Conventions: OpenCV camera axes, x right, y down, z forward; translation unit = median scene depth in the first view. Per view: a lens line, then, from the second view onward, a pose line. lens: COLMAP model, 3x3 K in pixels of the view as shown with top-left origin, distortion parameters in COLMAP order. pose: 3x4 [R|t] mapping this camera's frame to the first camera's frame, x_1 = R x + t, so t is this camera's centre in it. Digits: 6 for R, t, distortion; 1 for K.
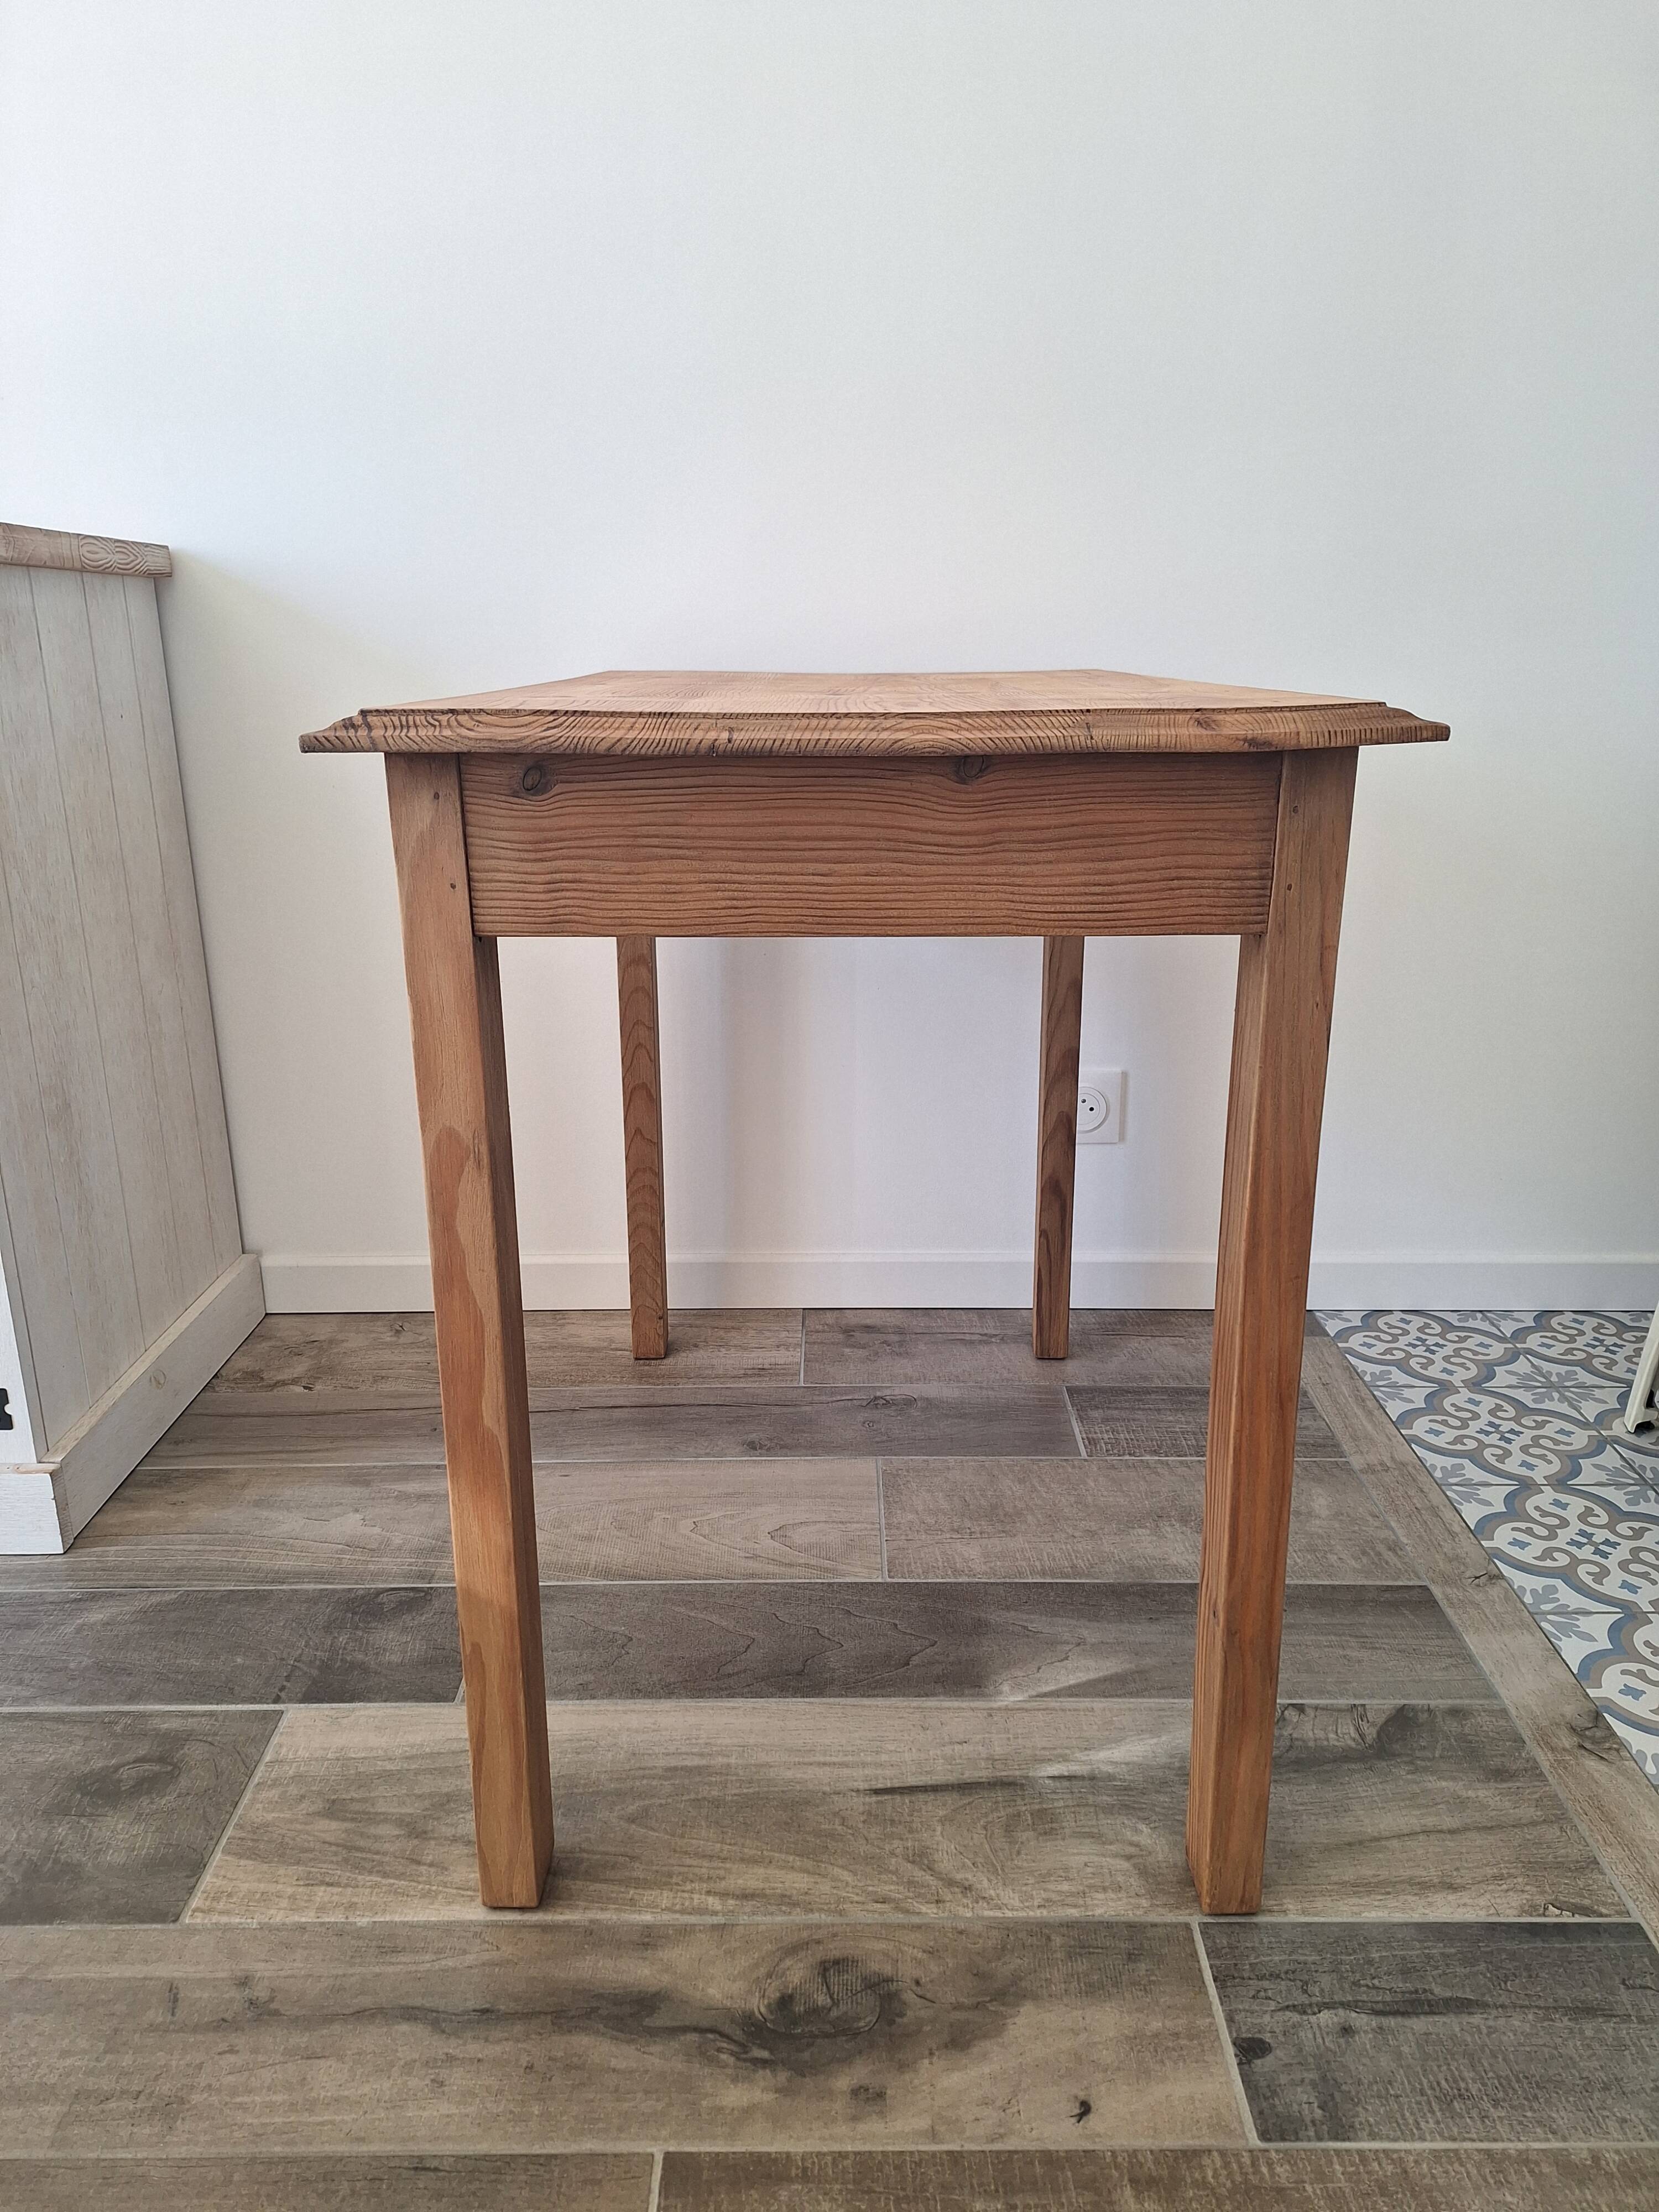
lens RADIAL K [[1560.4, 0, 832.6], [0, 1560.4, 1111.5], [0, 0, 1]] dist [0.054973, -0.060263]
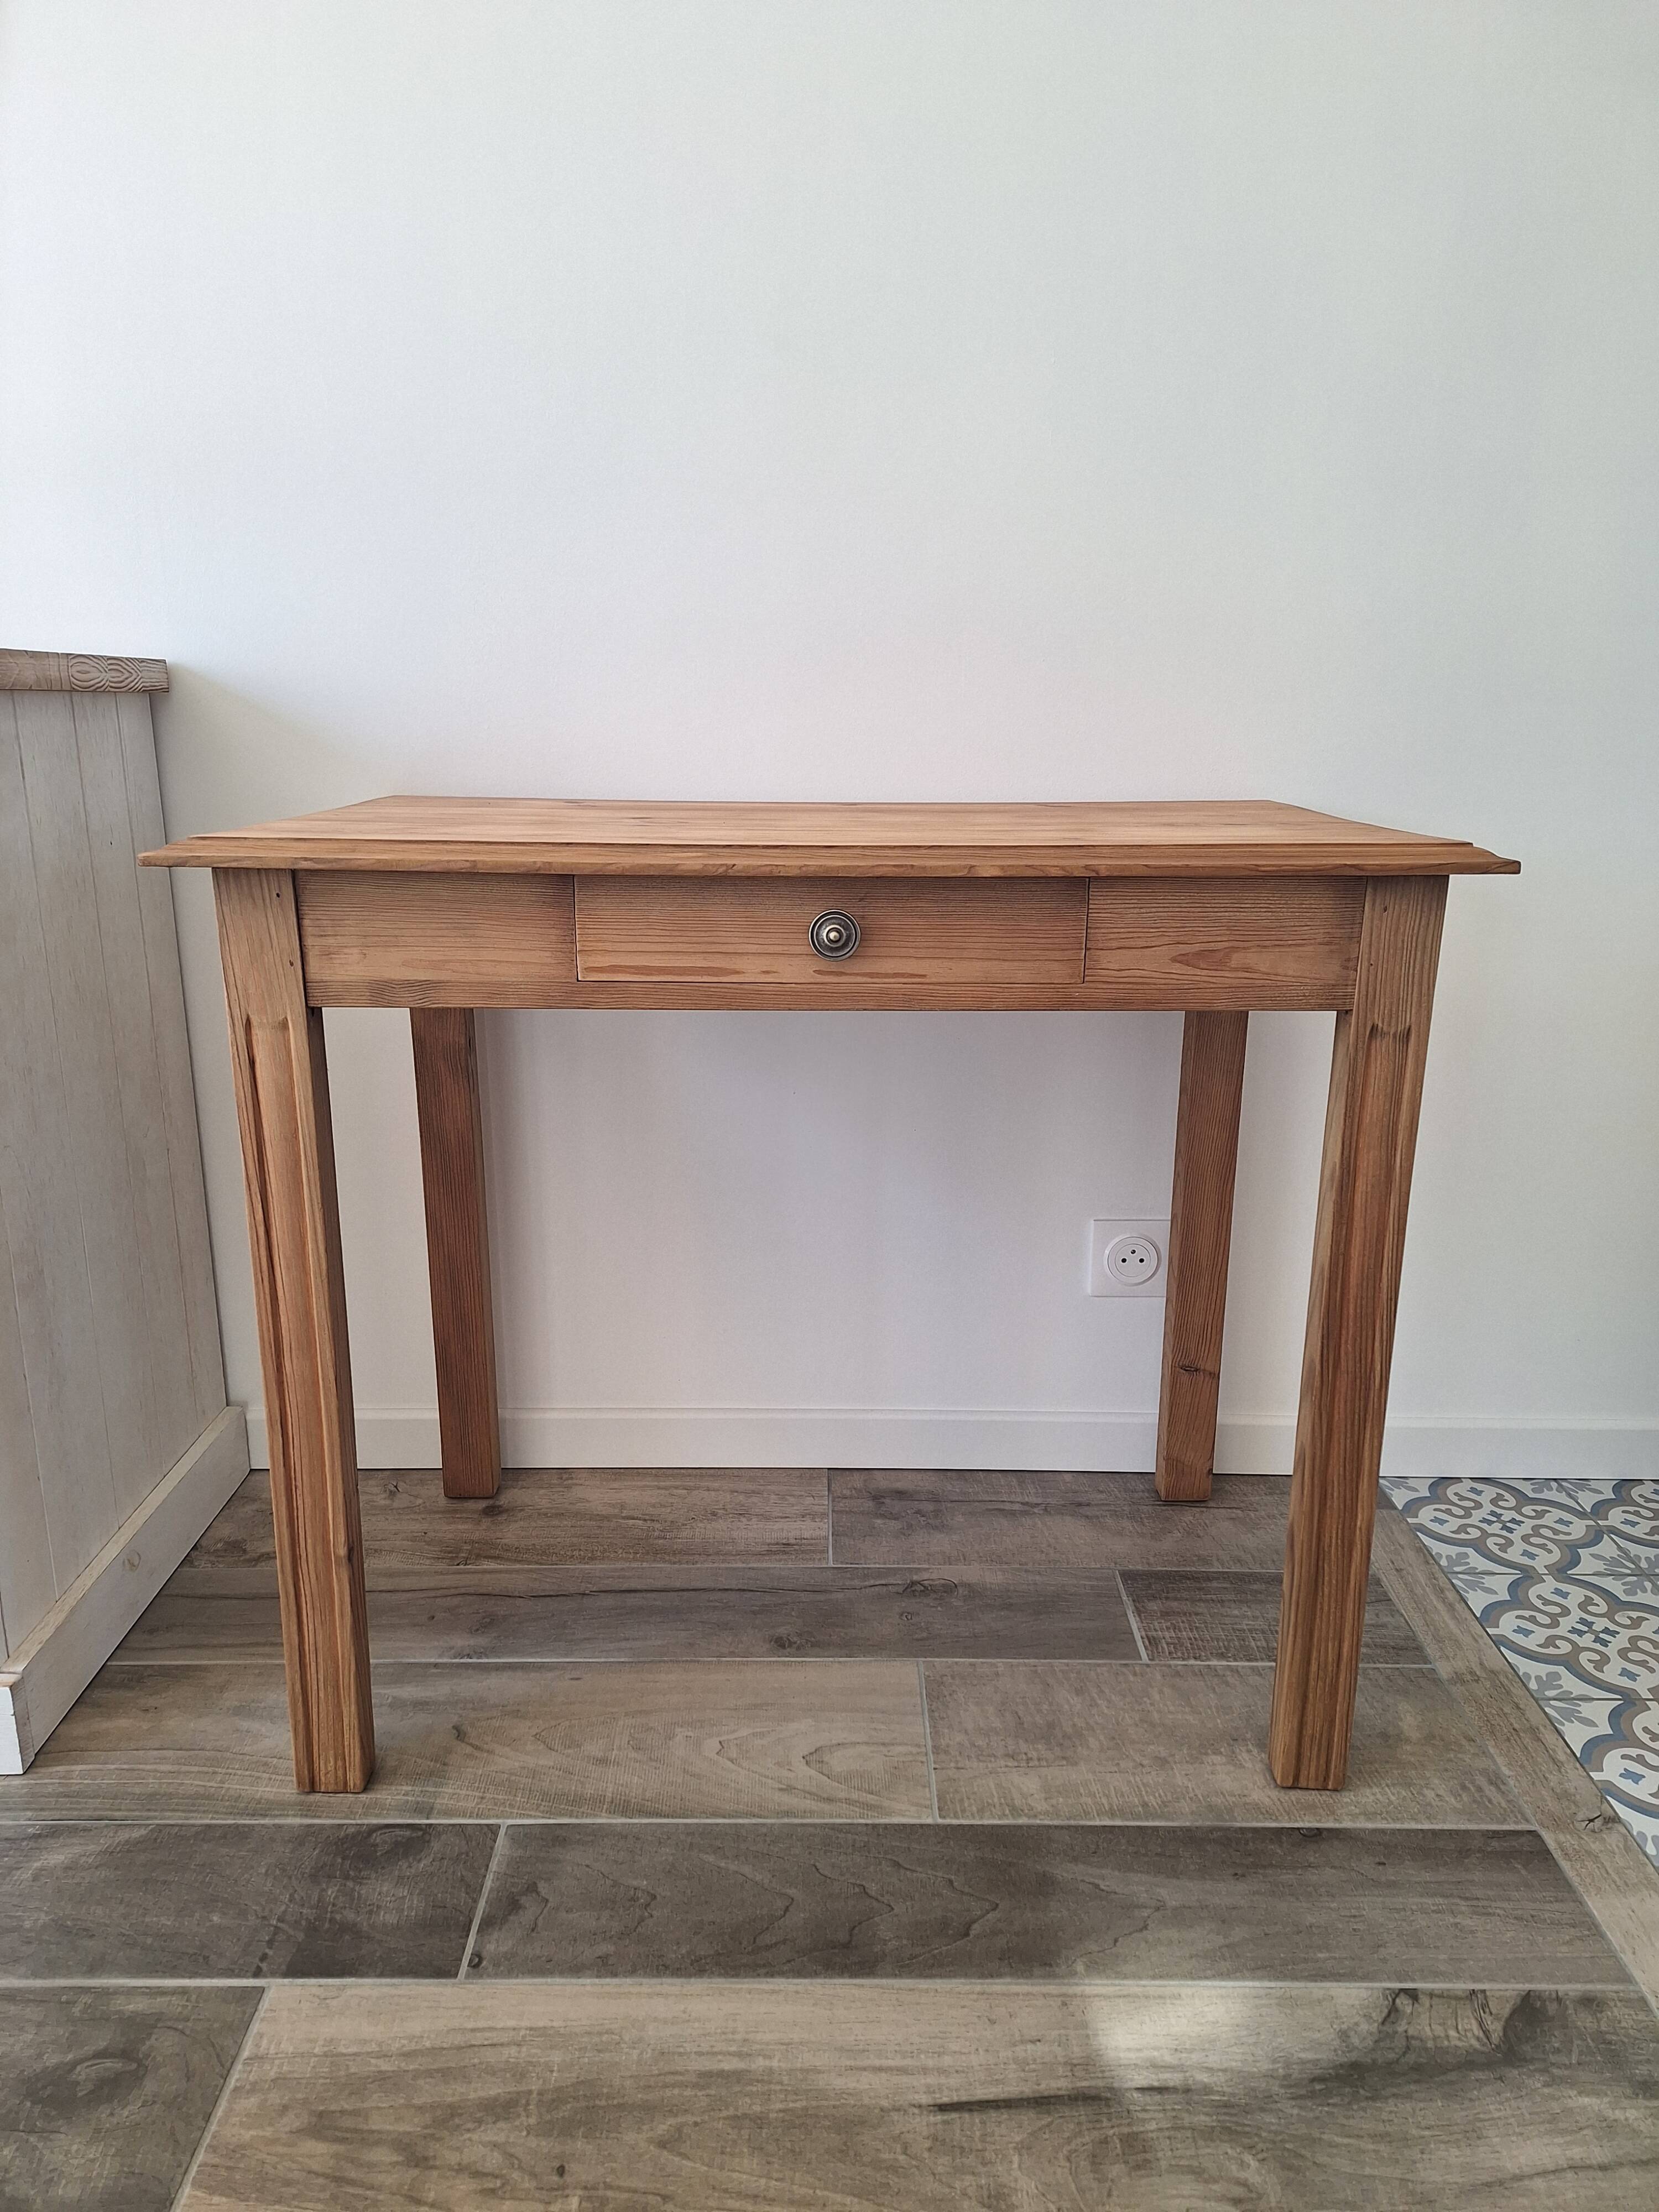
lens RADIAL K [[1560.4, 0, 824.2], [0, 1560.4, 1122.0], [0, 0, 1]] dist [0.054973, -0.060263]
pose [[0.999935, 0.010425, 0.004598, -0.043522], [-0.010278, 0.999471, -0.030861, -0.081355], [-0.004918, 0.030812, 0.999513, 0.097879]]
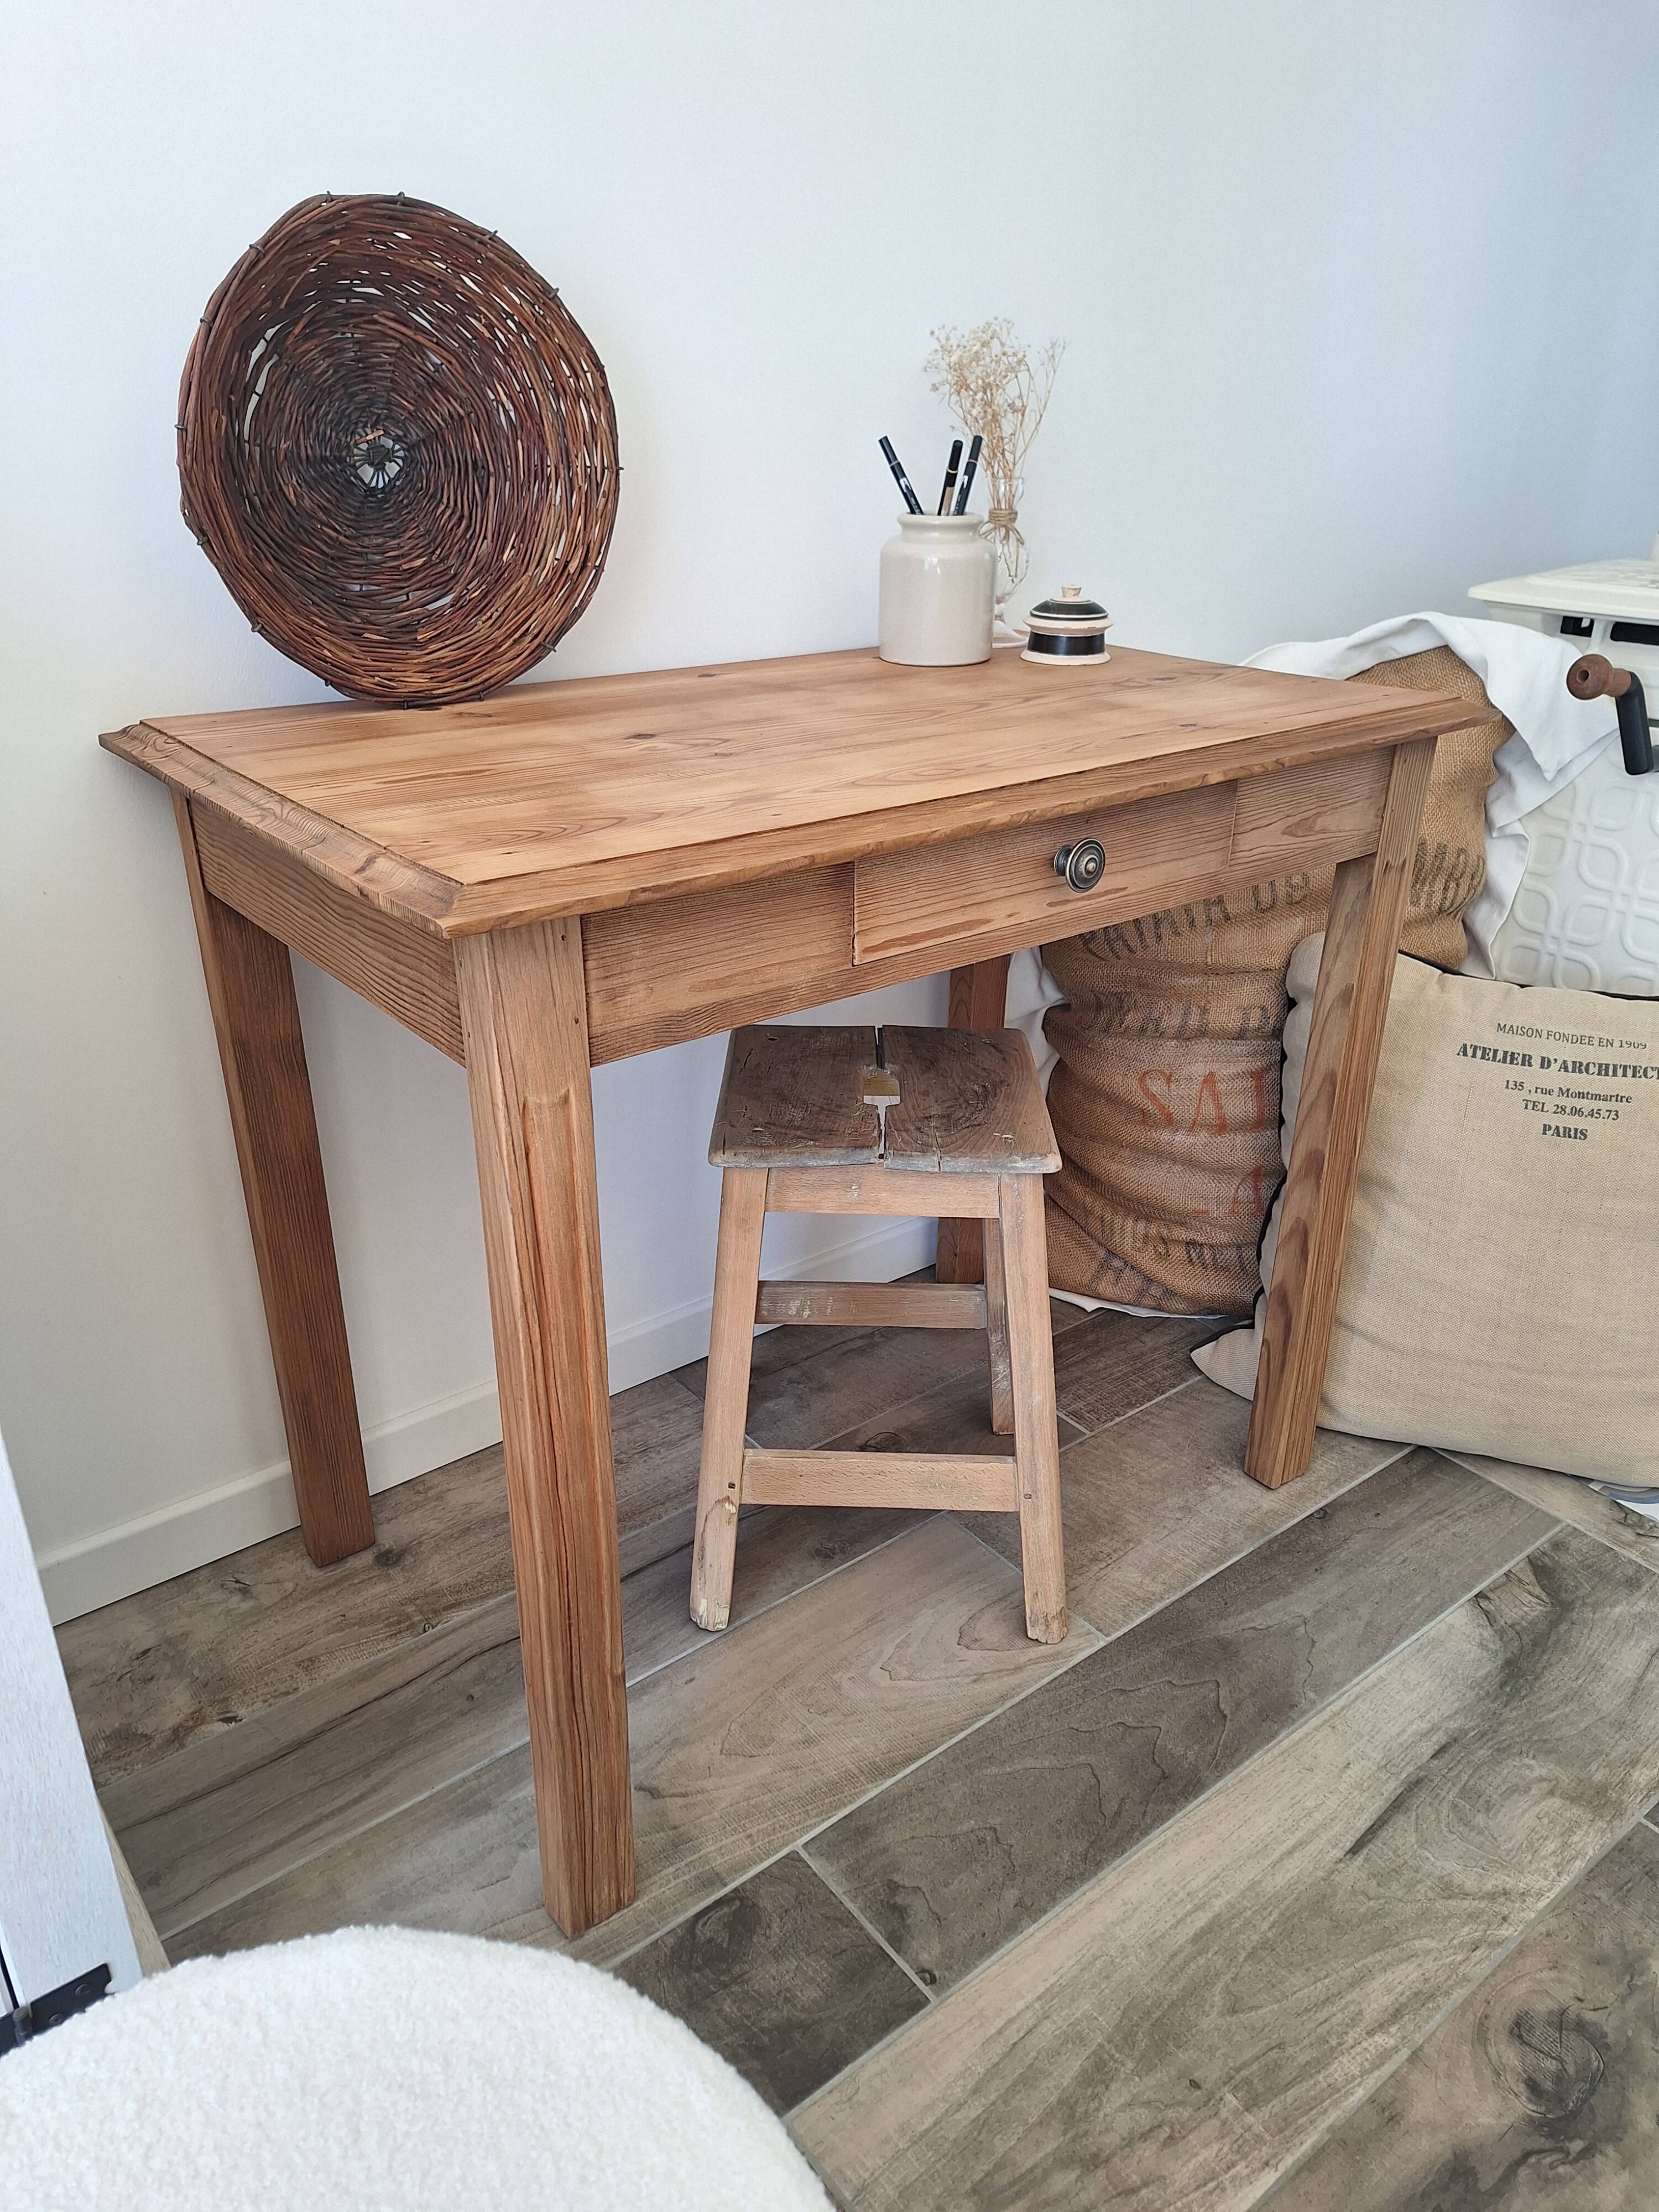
lens RADIAL K [[1560.4, 0, 825.1], [0, 1560.4, 1131.4], [0, 0, 1]] dist [0.054973, -0.060263]
pose [[0.784888, -0.252421, 0.565893, -0.658298], [0.167240, 0.965669, 0.198783, -0.267150], [-0.596642, -0.061382, 0.800156, 0.375698]]
